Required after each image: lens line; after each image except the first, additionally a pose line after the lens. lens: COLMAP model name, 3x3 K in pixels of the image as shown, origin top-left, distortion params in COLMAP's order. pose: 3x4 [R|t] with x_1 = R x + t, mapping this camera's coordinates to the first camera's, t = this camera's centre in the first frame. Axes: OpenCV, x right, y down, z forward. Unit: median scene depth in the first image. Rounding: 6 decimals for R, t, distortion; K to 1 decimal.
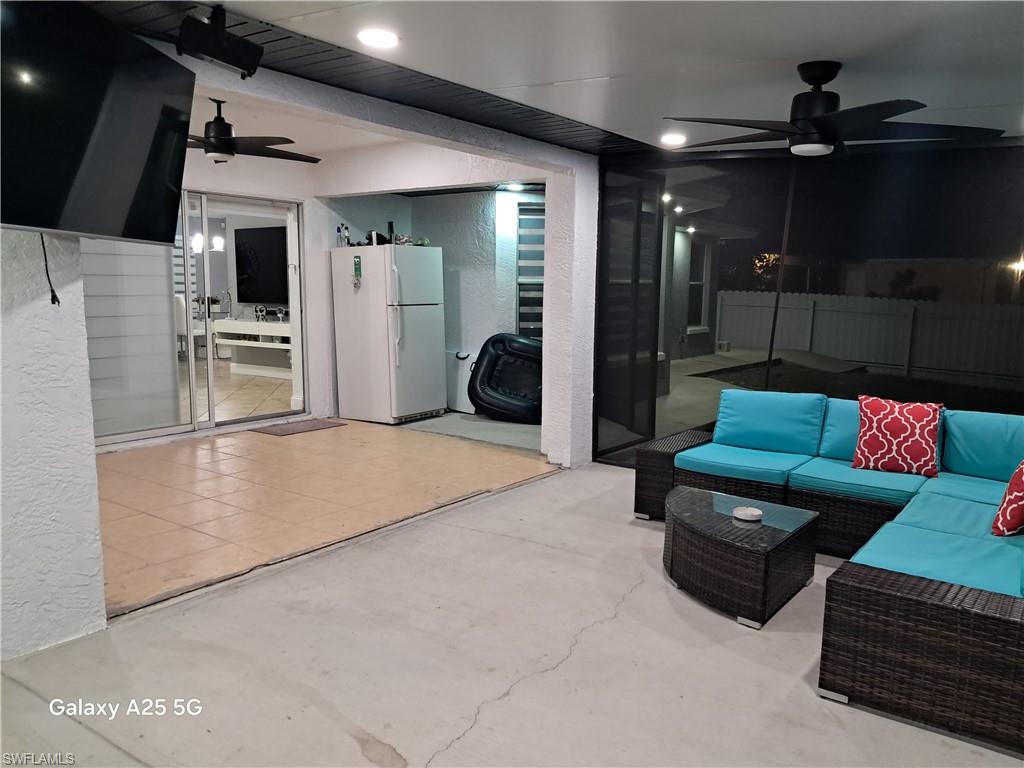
lens RADIAL K [[796.5, 0, 514.2], [0, 796.5, 379.8], [0, 0, 1]] dist [0.063652, -0.106574]
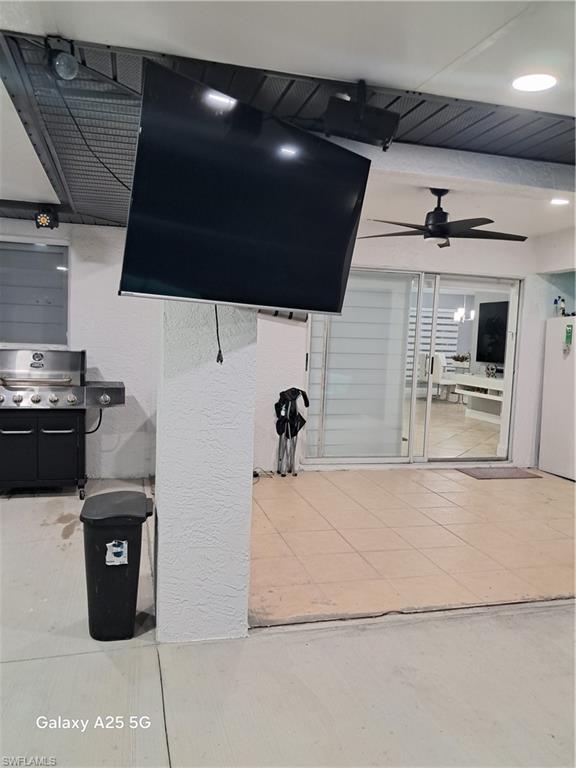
lens RADIAL K [[606.6, 0, 288.9], [0, 606.6, 389.1], [0, 0, 1]] dist [0.059973, -0.120378]
pose [[0.784244, 0.079456, -0.615343, 0.035039], [-0.108690, 0.994024, -0.010170, -0.027694], [0.610858, 0.074858, 0.788194, 0.175888]]
